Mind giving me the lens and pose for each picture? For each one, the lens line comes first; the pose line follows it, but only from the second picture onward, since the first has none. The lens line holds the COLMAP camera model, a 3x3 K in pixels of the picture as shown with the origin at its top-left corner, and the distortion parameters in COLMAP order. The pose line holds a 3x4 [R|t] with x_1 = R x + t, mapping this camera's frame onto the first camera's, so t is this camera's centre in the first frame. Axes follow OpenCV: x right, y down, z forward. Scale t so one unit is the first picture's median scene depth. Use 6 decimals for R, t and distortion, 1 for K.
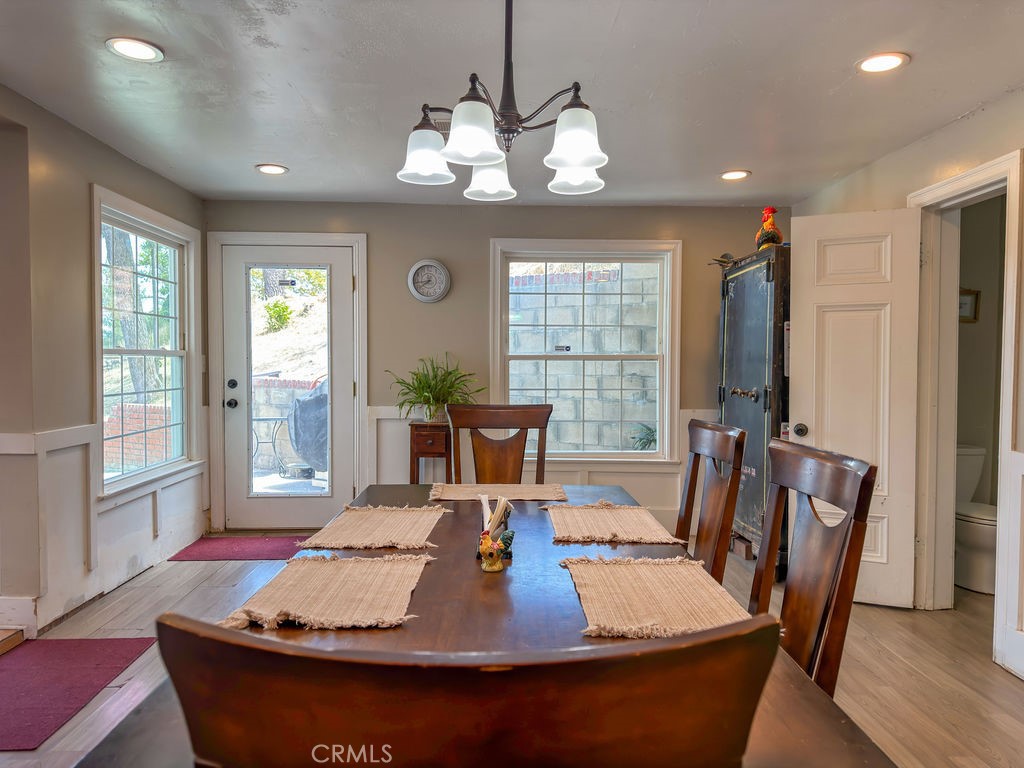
lens RADIAL K [[713.6, 0, 511.0], [0, 713.6, 380.9], [0, 0, 1]] dist [0.001668, 0.000242]
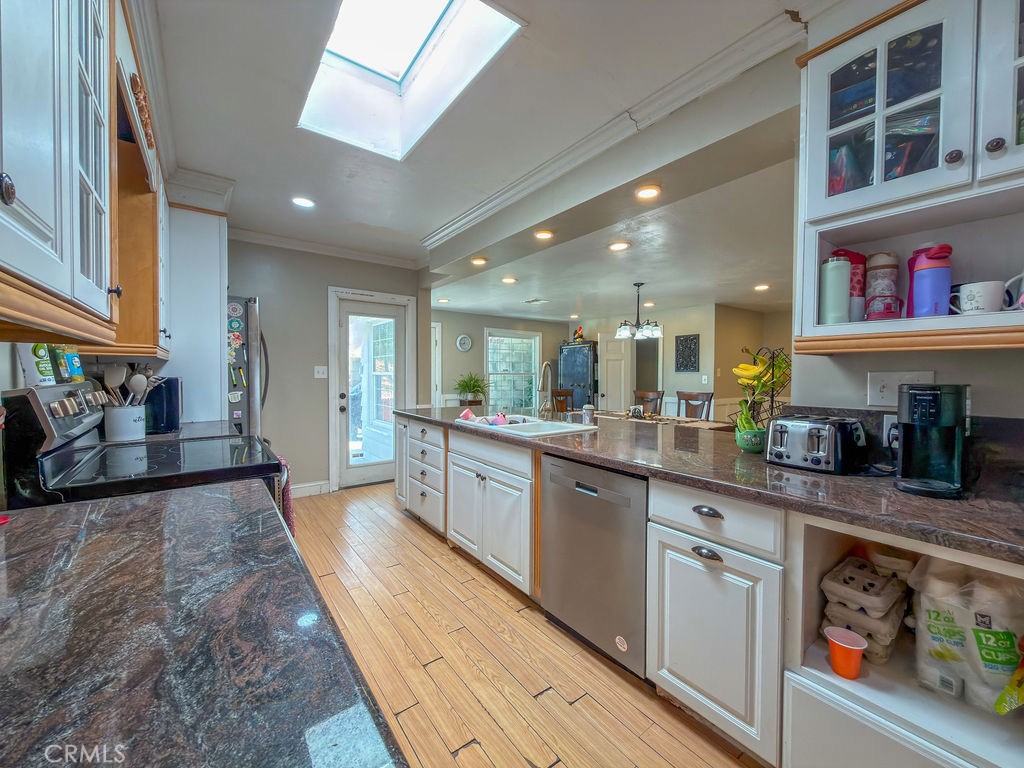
lens RADIAL K [[408.1, 0, 514.2], [0, 408.1, 379.5], [0, 0, 1]] dist [-0.001107, -0.000528]
pose [[0.811496, -0.011159, 0.584251, -1.062264], [0.017793, 0.999826, -0.005618, -0.004023], [-0.584087, 0.014954, 0.811553, -0.327736]]
